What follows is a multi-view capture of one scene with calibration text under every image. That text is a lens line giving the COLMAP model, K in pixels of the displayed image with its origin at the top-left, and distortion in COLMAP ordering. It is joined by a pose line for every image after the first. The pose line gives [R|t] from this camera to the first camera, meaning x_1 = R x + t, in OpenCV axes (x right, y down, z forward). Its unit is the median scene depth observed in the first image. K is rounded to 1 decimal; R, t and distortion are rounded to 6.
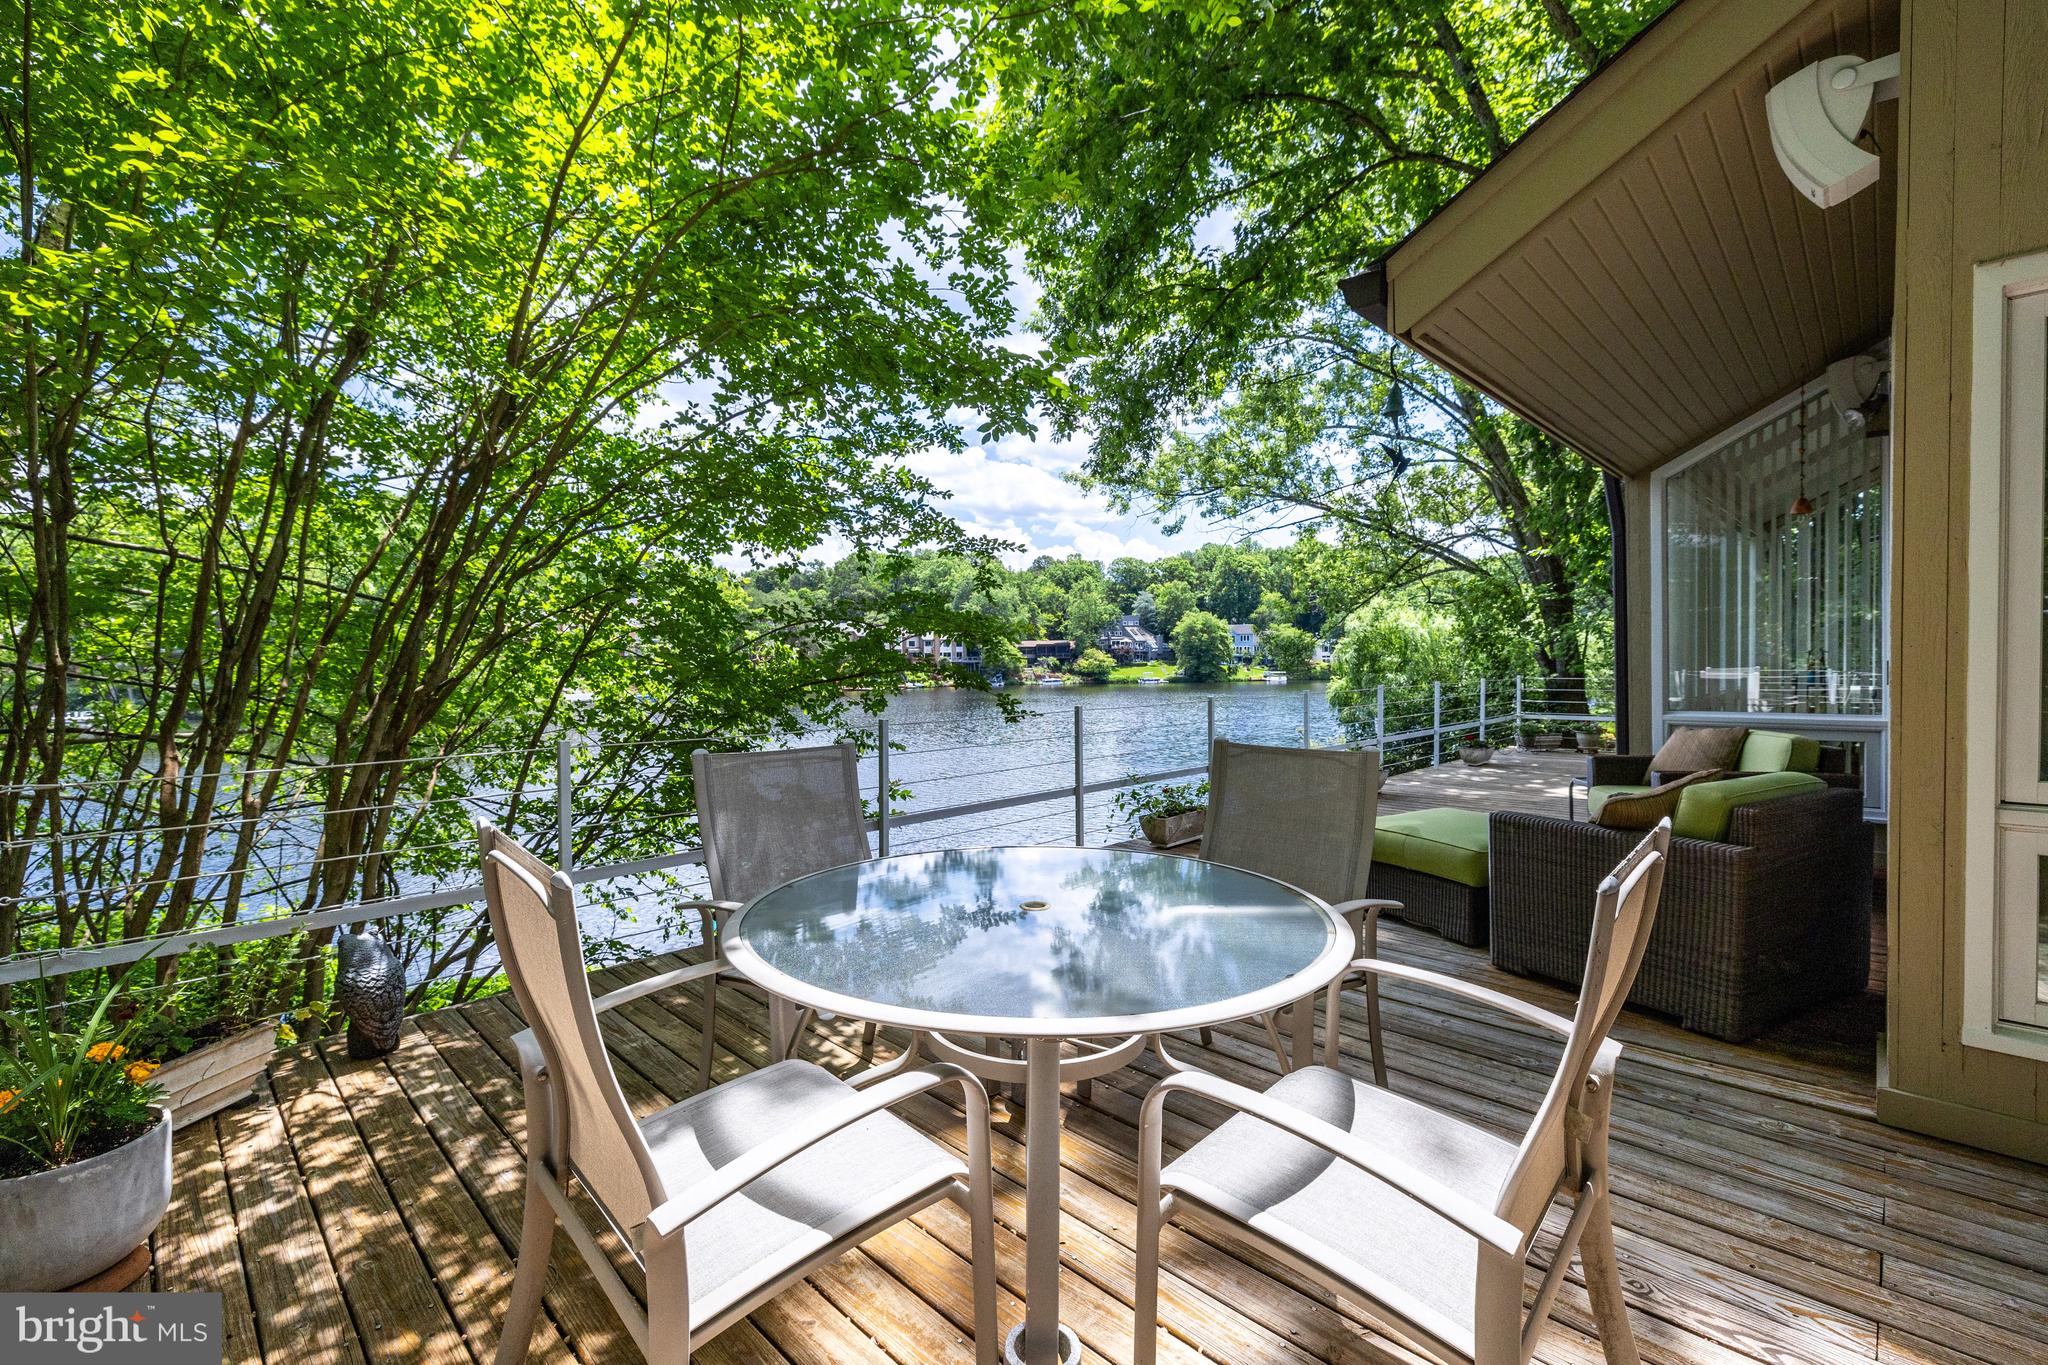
lens RADIAL K [[878.7, 0, 1017.0], [0, 878.7, 675.0], [0, 0, 1]] dist [-0.000840, -0.000219]
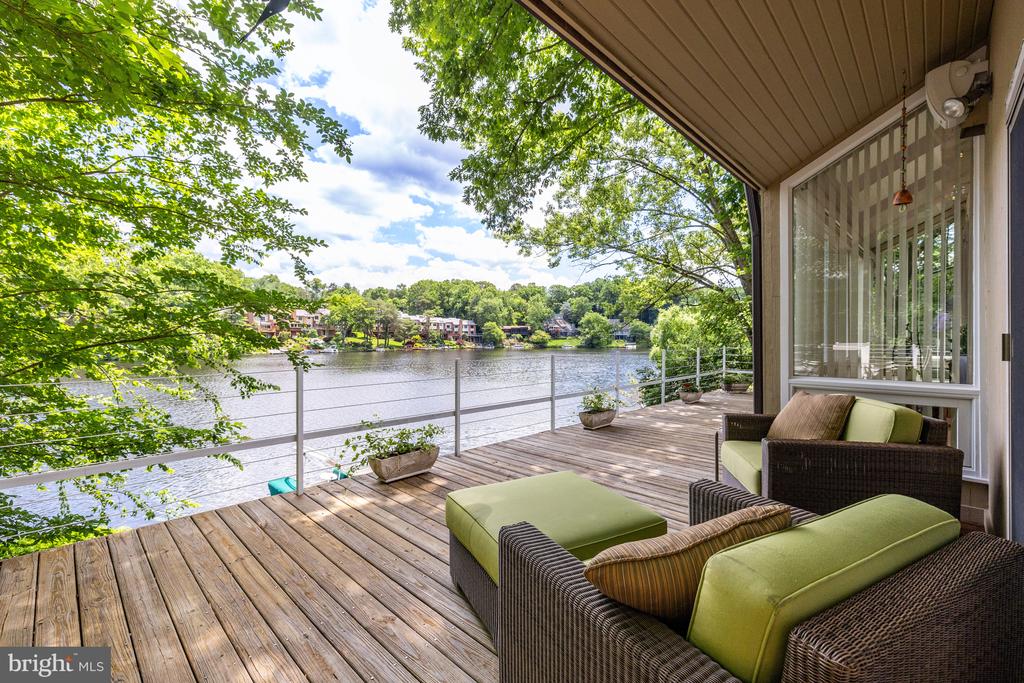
lens RADIAL K [[437.8, 0, 509.3], [0, 437.8, 337.9], [0, 0, 1]] dist [0.000629, 0.000180]
pose [[0.999854, 0.013272, 0.010767, 0.065386], [-0.013146, 0.999845, -0.011729, -0.000010], [-0.010921, 0.011586, 0.999873, 0.075779]]
